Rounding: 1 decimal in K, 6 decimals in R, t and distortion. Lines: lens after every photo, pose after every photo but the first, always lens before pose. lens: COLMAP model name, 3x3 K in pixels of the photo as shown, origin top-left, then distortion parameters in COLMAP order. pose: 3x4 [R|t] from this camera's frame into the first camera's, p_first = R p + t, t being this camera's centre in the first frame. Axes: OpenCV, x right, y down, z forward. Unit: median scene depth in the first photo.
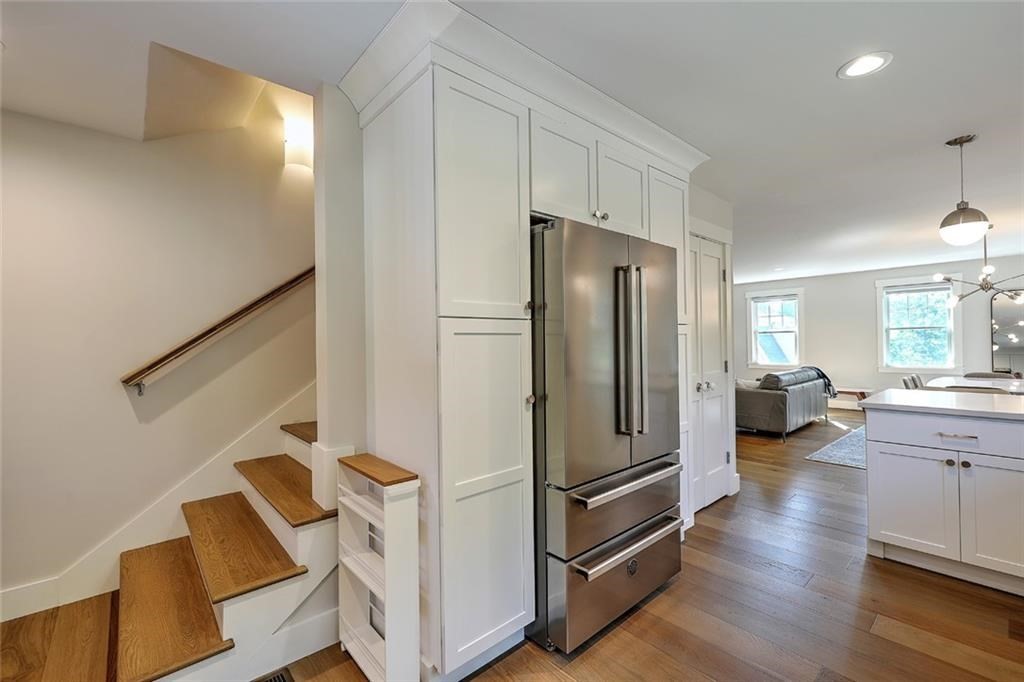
lens RADIAL K [[442.5, 0, 512.0], [0, 442.5, 341.0], [0, 0, 1]] dist [0.001049, 0.000183]
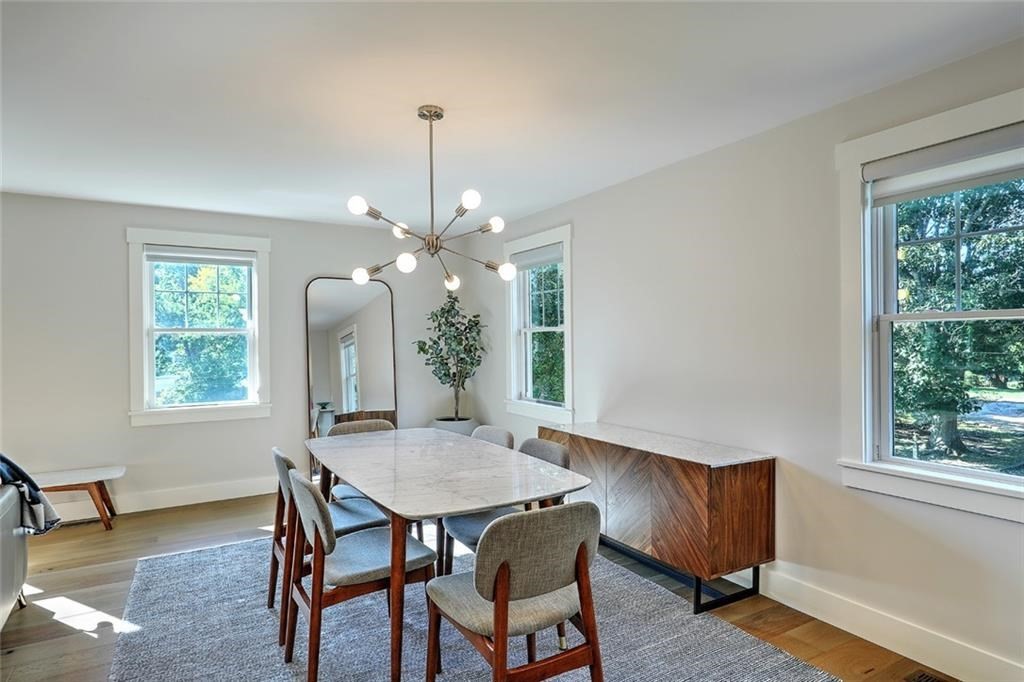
lens RADIAL K [[575.2, 0, 512.2], [0, 575.2, 336.3], [0, 0, 1]] dist [-0.001315, -0.000355]
pose [[0.191516, 0.019773, 0.981290, 0.334380], [0.002811, 0.999782, -0.020695, -0.011355], [-0.981485, 0.006722, 0.191419, 0.523908]]
